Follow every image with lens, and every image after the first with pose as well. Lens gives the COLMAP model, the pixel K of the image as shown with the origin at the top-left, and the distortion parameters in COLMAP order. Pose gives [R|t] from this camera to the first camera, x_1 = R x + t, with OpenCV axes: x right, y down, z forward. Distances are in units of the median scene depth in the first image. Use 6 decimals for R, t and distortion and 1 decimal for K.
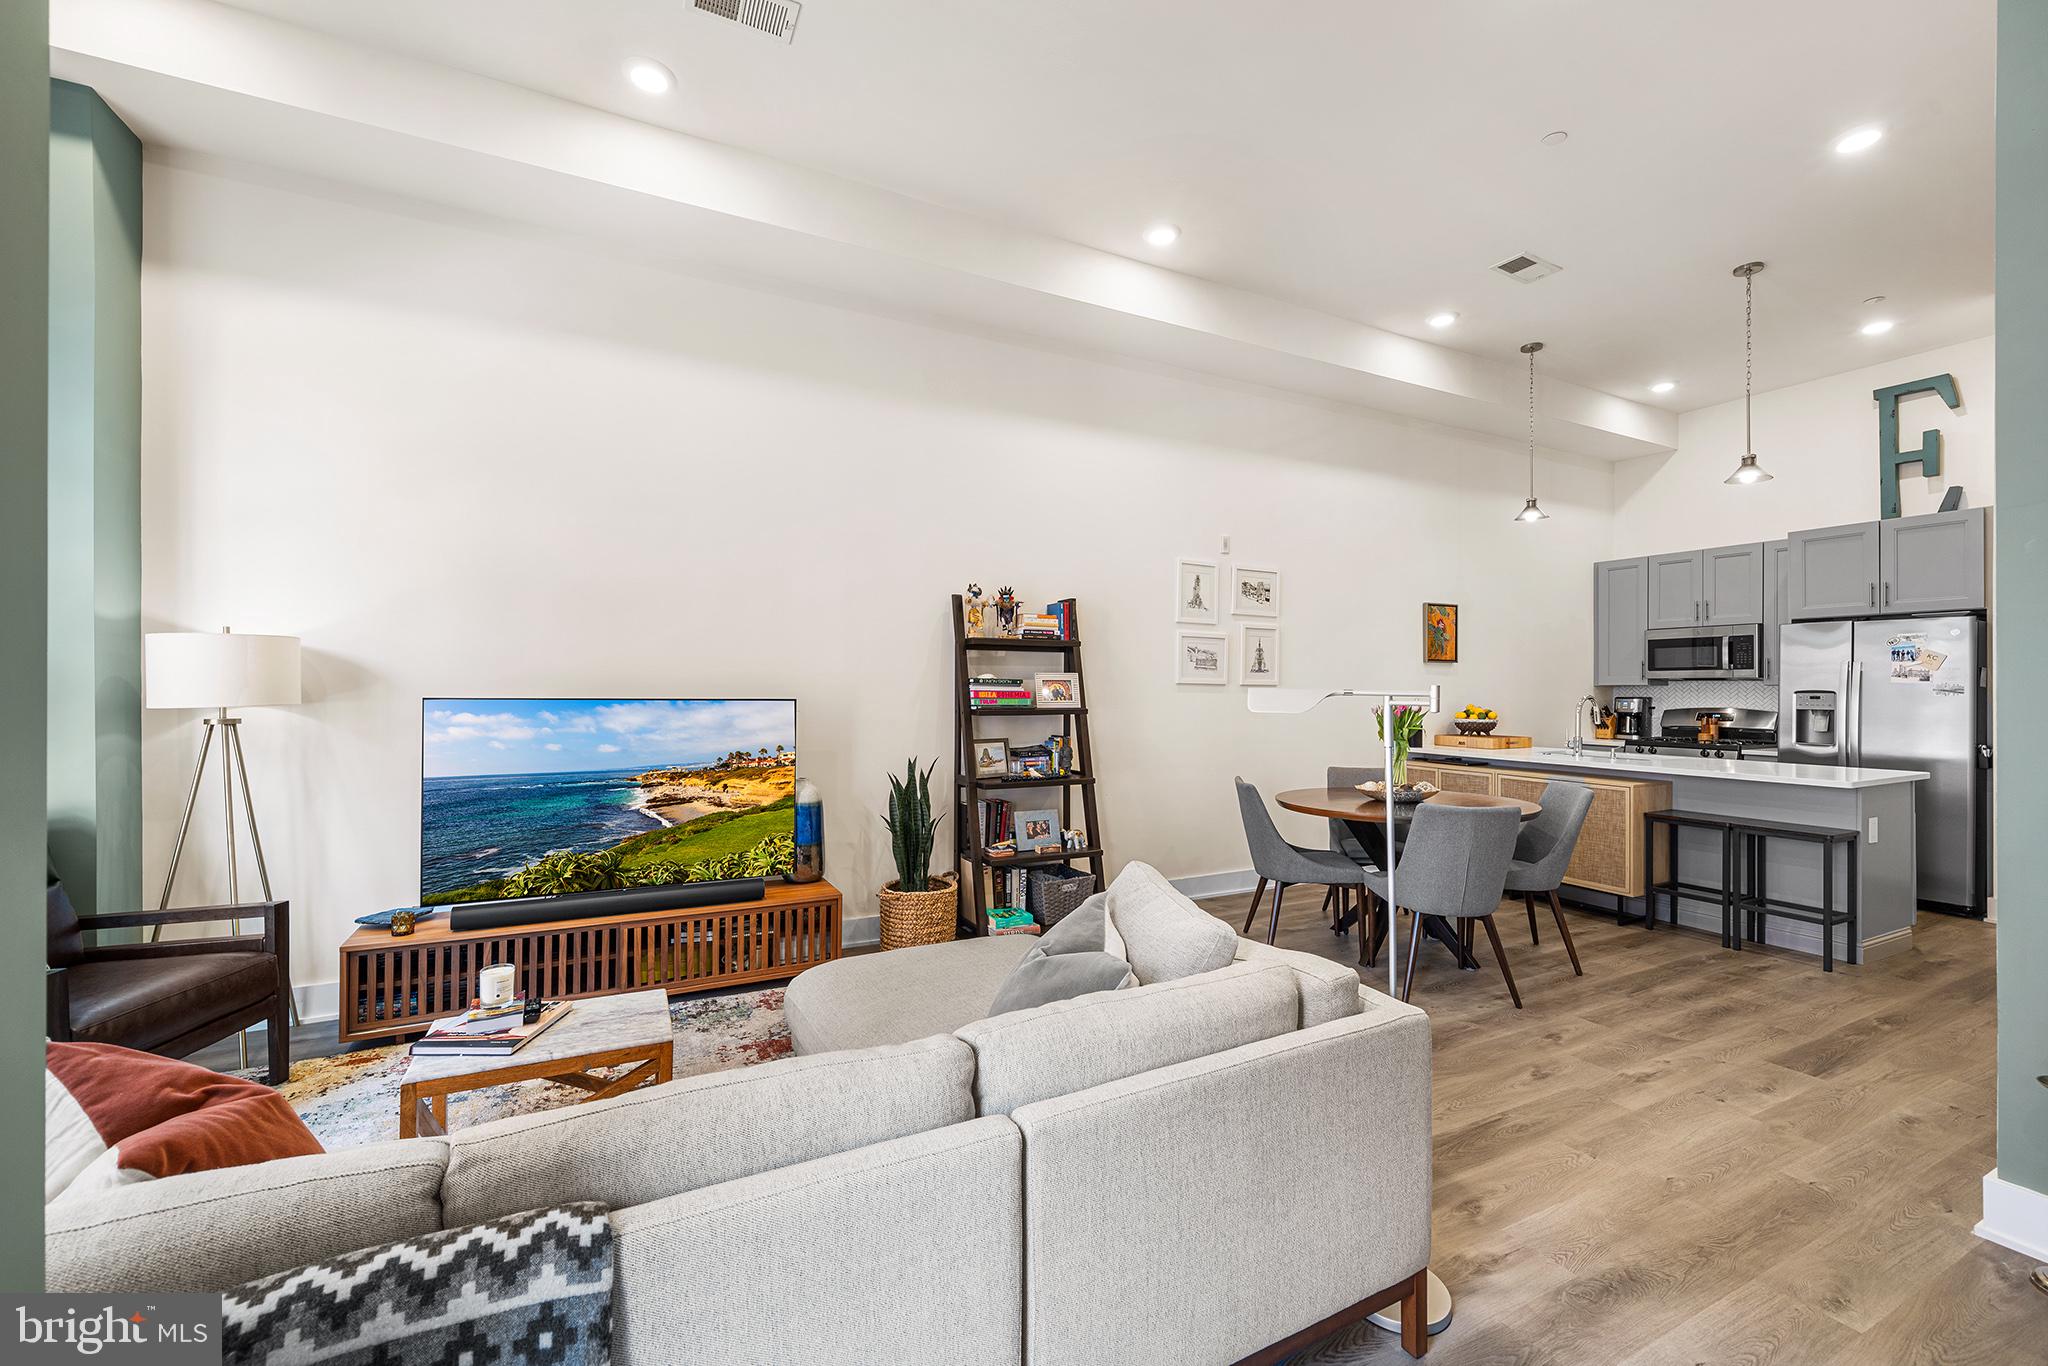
lens RADIAL K [[825.1, 0, 1024.1], [0, 825.1, 683.6], [0, 0, 1]] dist [-0.001280, -0.000644]
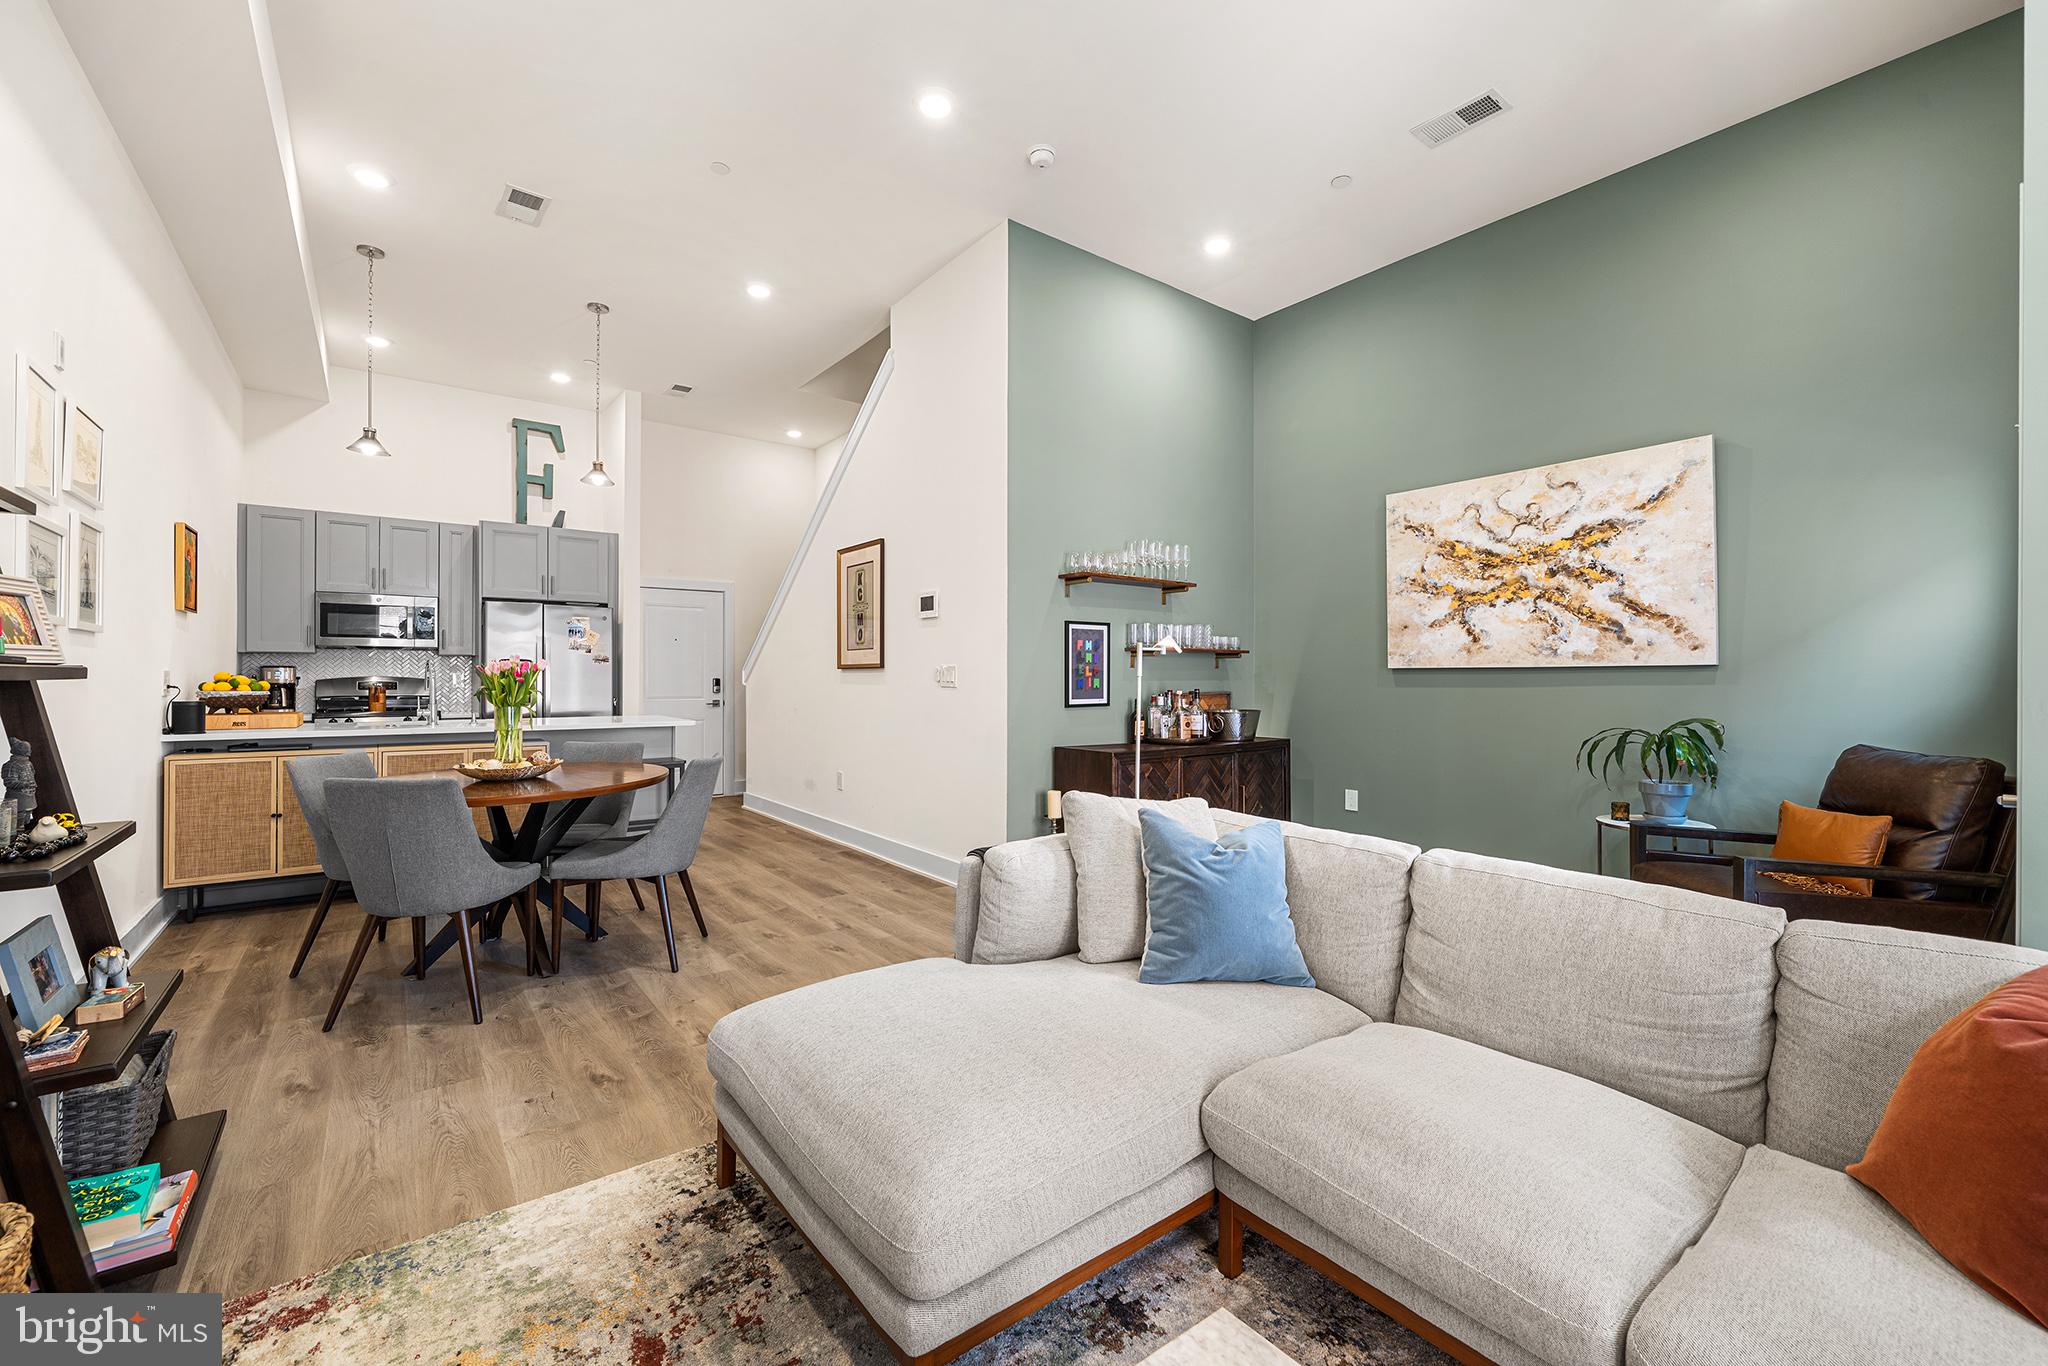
lens RADIAL K [[837.4, 0, 1024.0], [0, 837.4, 676.2], [0, 0, 1]] dist [-0.001064, -0.000127]
pose [[-0.185693, -0.002991, 0.982603, -0.454354], [-0.008821, 0.999960, 0.001377, 0.031006], [-0.982568, -0.008412, -0.185712, 0.621834]]
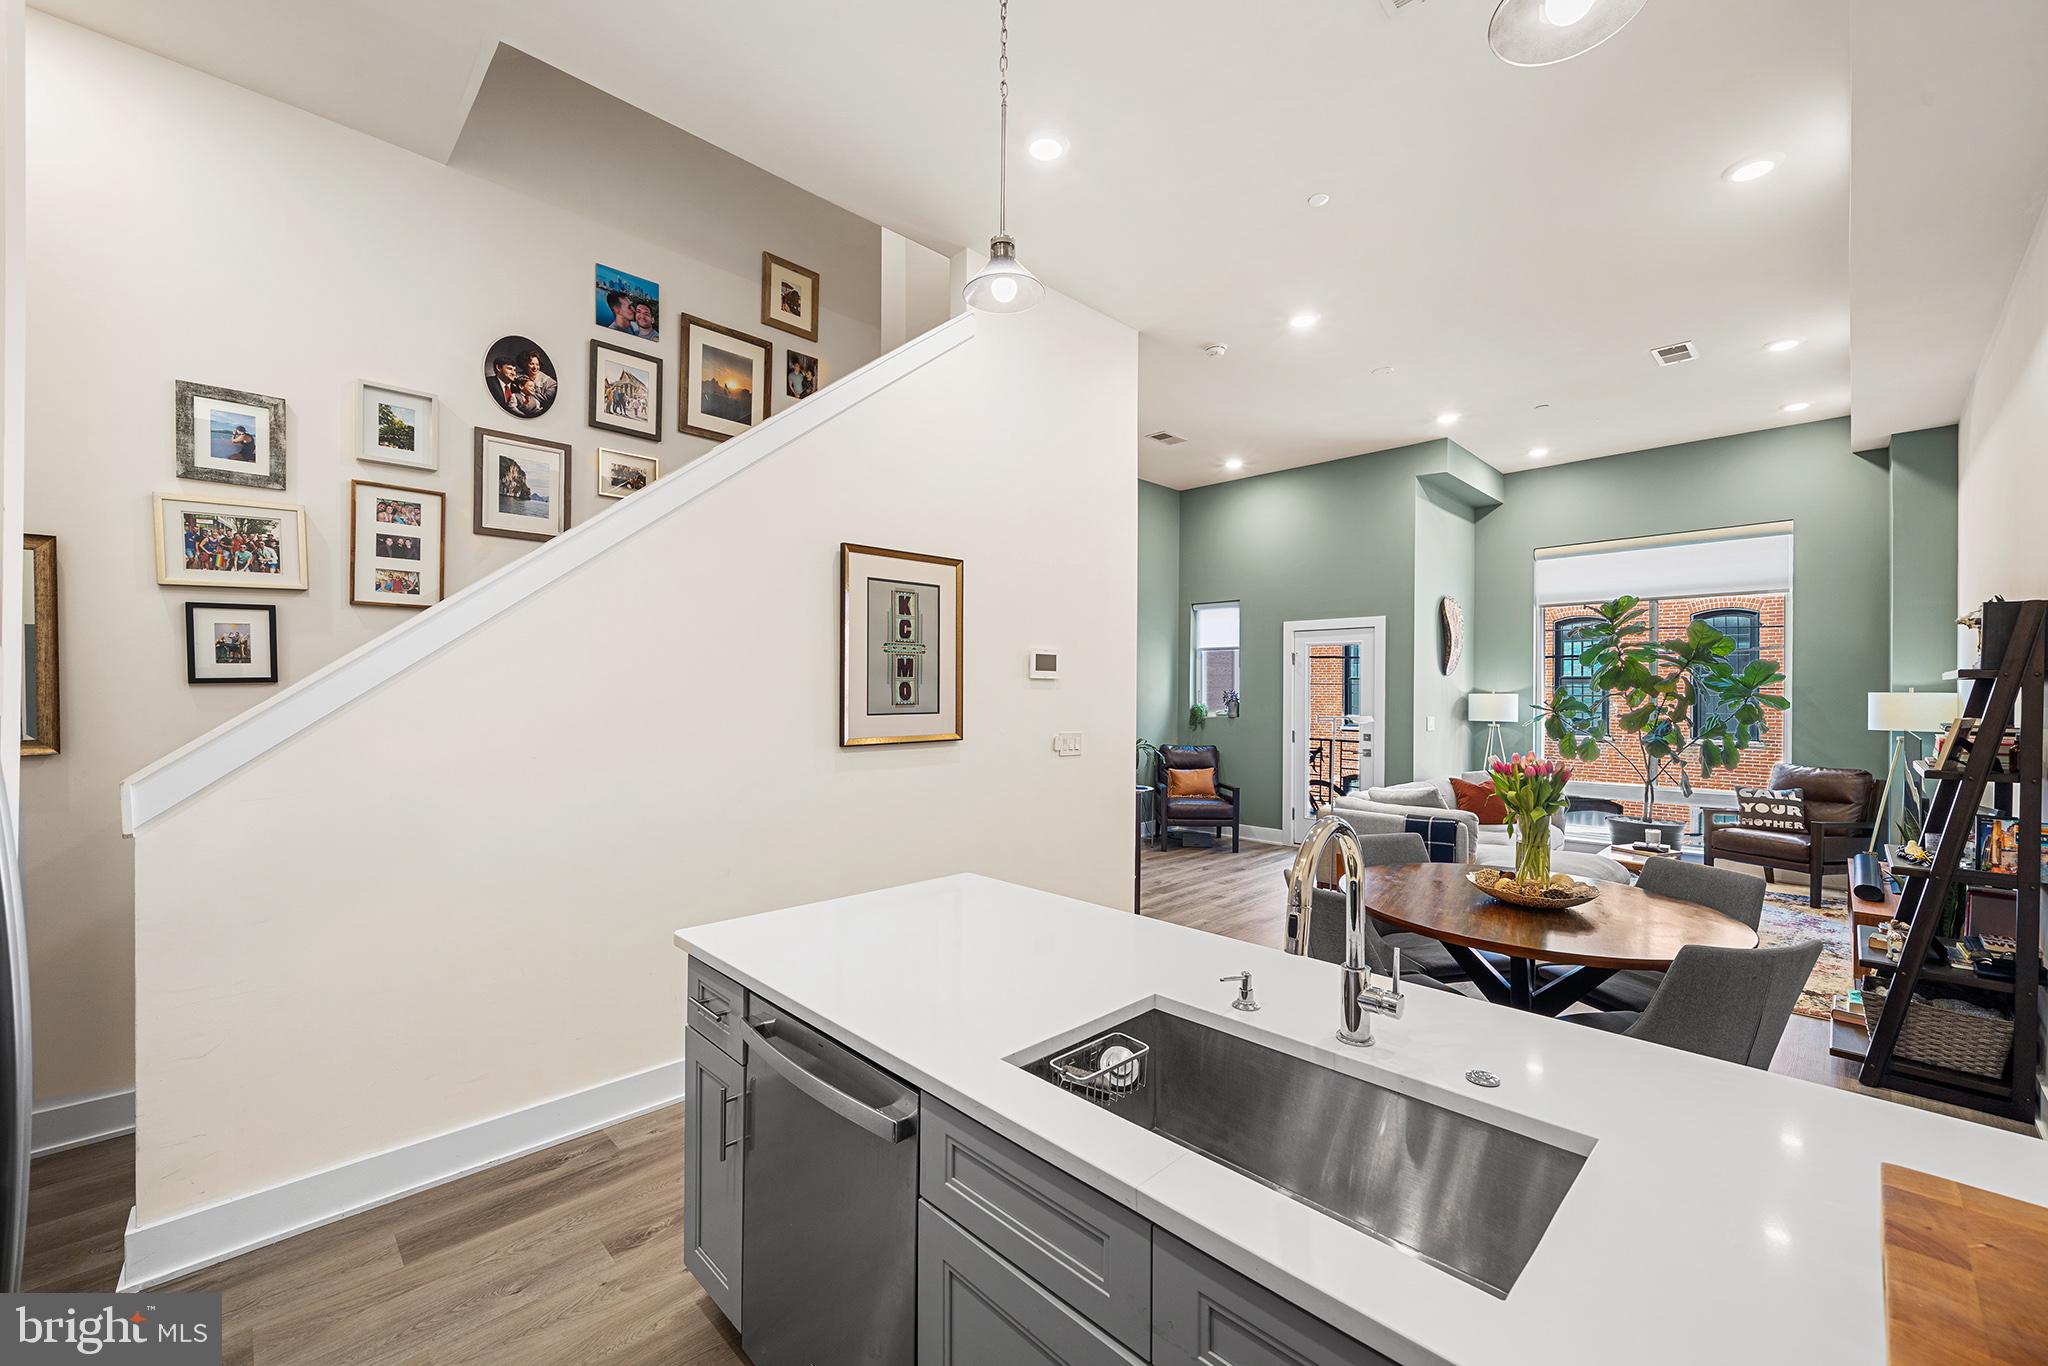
lens RADIAL K [[811.8, 0, 1023.4], [0, 811.8, 690.1], [0, 0, 1]] dist [-0.000690, -0.000188]
pose [[-0.951431, -0.008375, -0.307747, 1.019914], [-0.007351, 0.999963, -0.004485, -0.028718], [0.307773, -0.002004, -0.951458, 1.449765]]
